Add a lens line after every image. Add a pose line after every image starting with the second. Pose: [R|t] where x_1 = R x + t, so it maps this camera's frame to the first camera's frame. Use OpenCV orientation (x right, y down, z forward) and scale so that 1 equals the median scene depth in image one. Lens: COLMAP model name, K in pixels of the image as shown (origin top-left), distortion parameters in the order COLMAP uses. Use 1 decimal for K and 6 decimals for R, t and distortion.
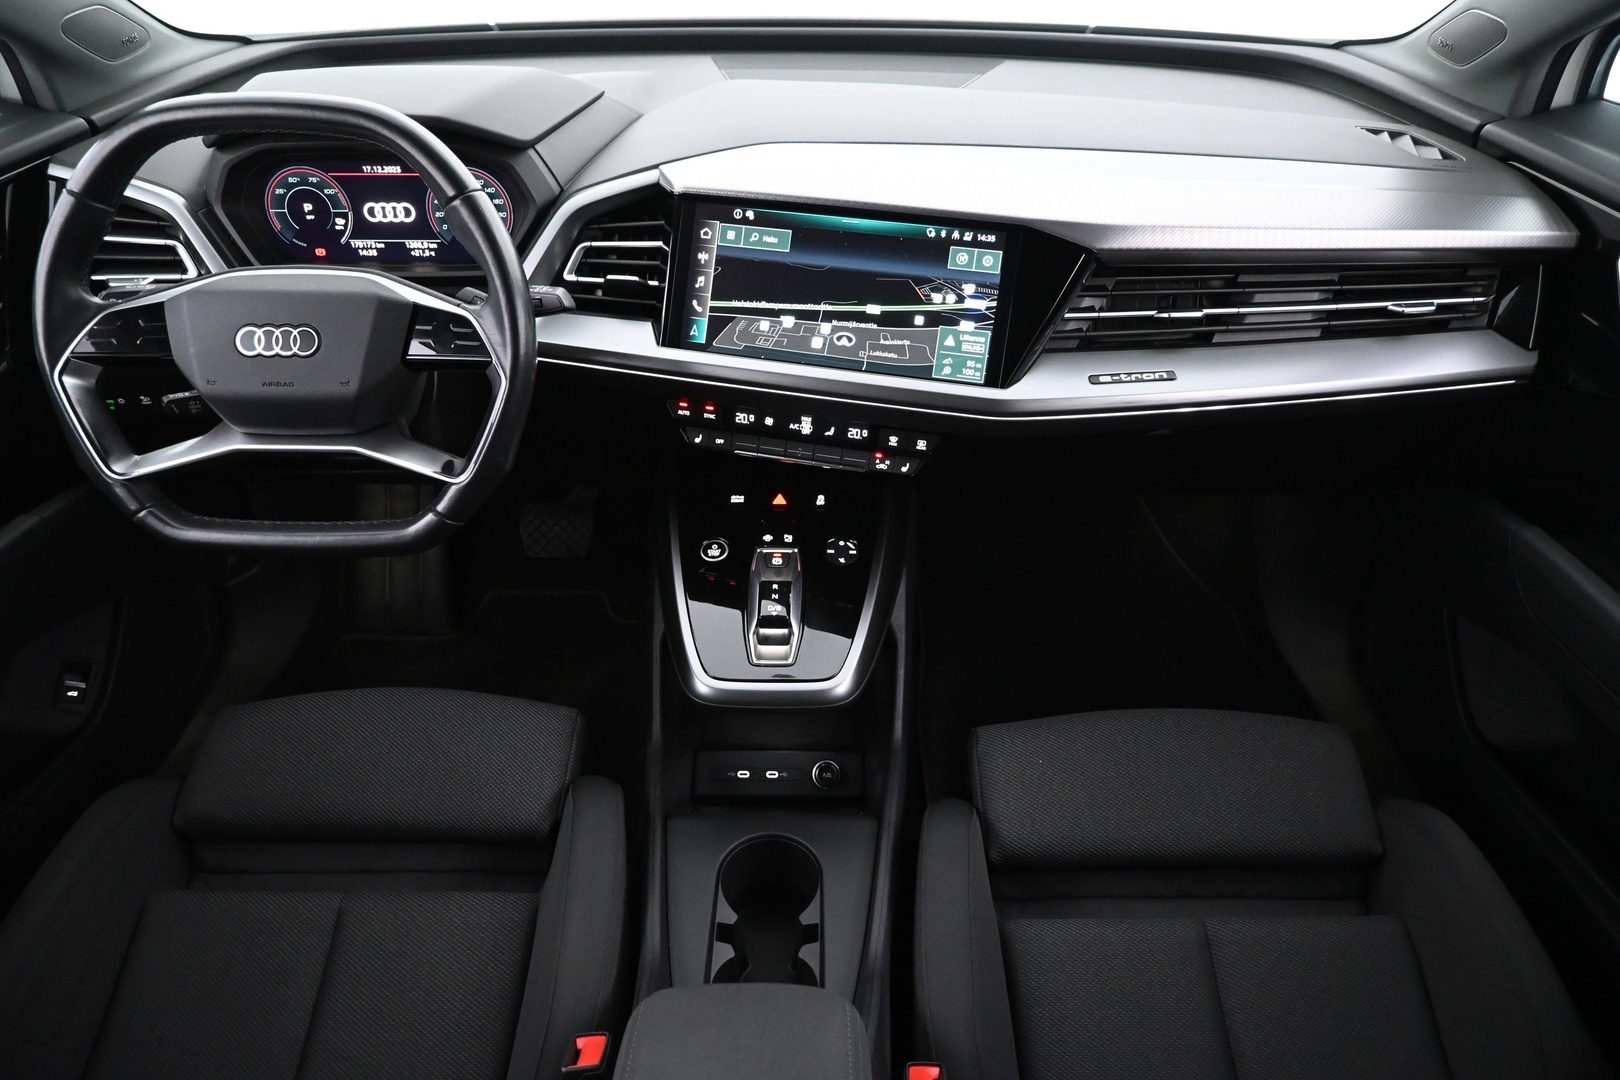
lens RADIAL K [[1092.4, 0, 807.0], [0, 1092.4, 535.2], [0, 0, 1]] dist [-0.002663, -0.001844]
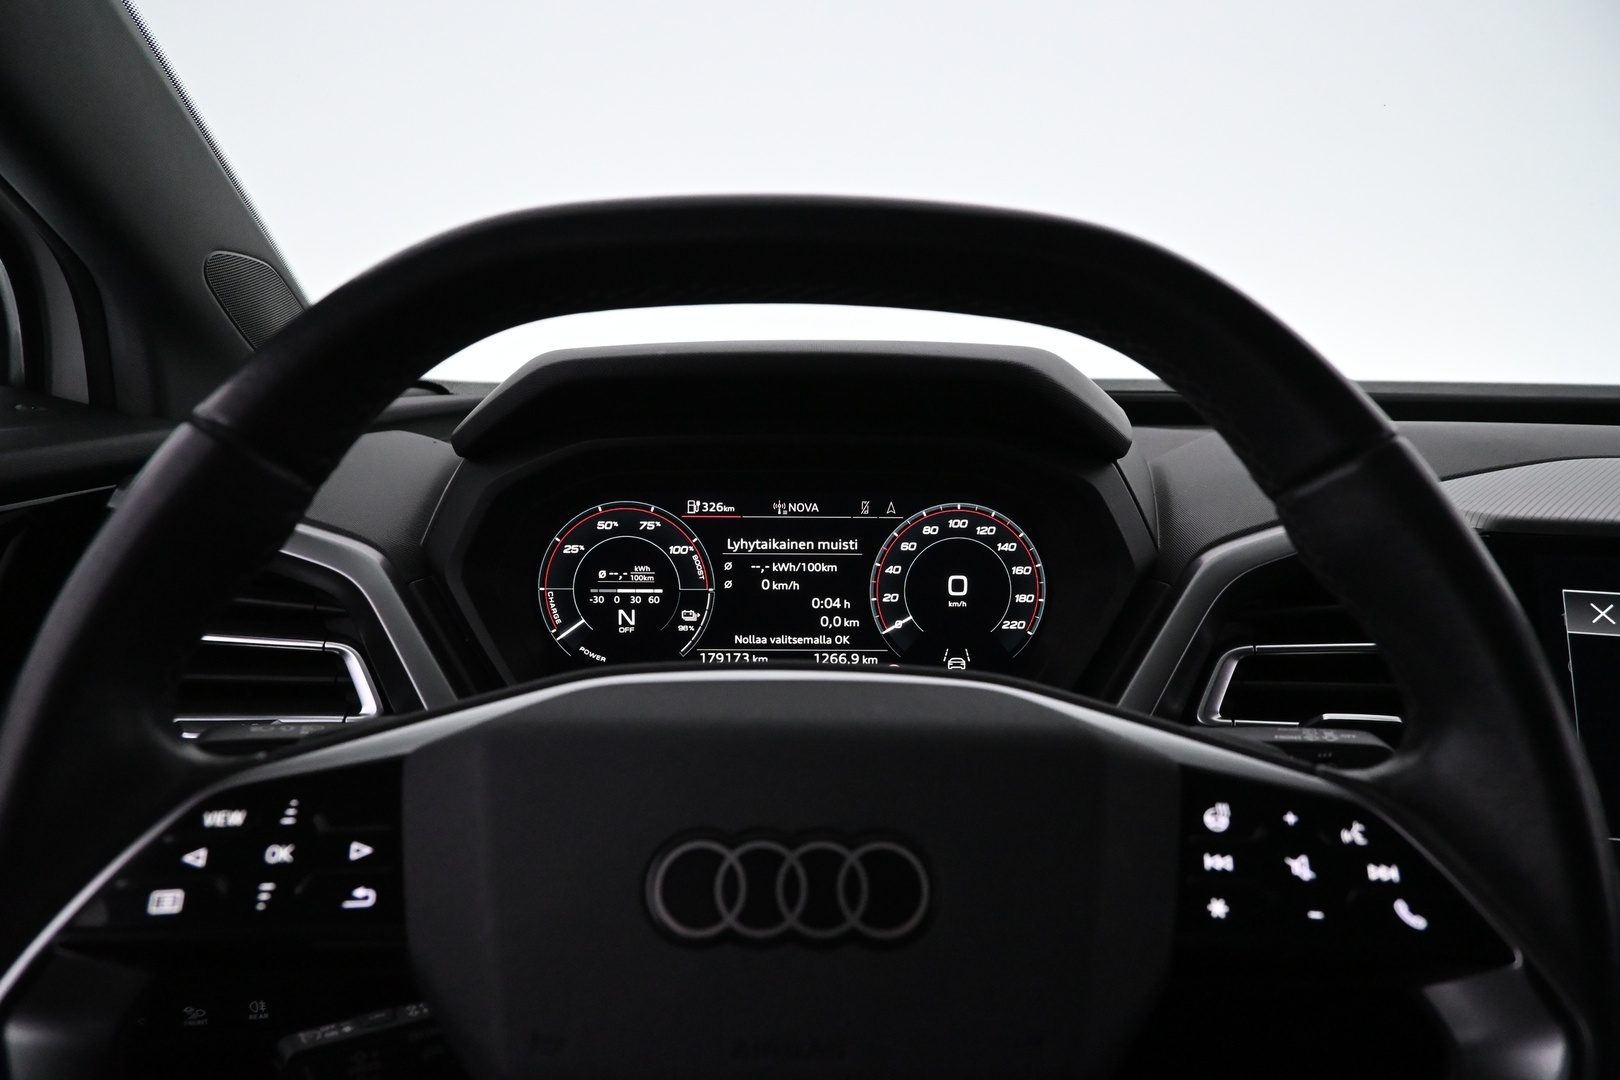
lens RADIAL K [[1109.3, 0, 791.7], [0, 1109.3, 515.2], [0, 0, 1]] dist [-0.003535, -0.001330]
pose [[0.999976, -0.001777, 0.006742, -0.415893], [0.004582, 0.896284, -0.443457, -0.115913], [-0.005255, 0.443477, 0.896270, 0.586791]]
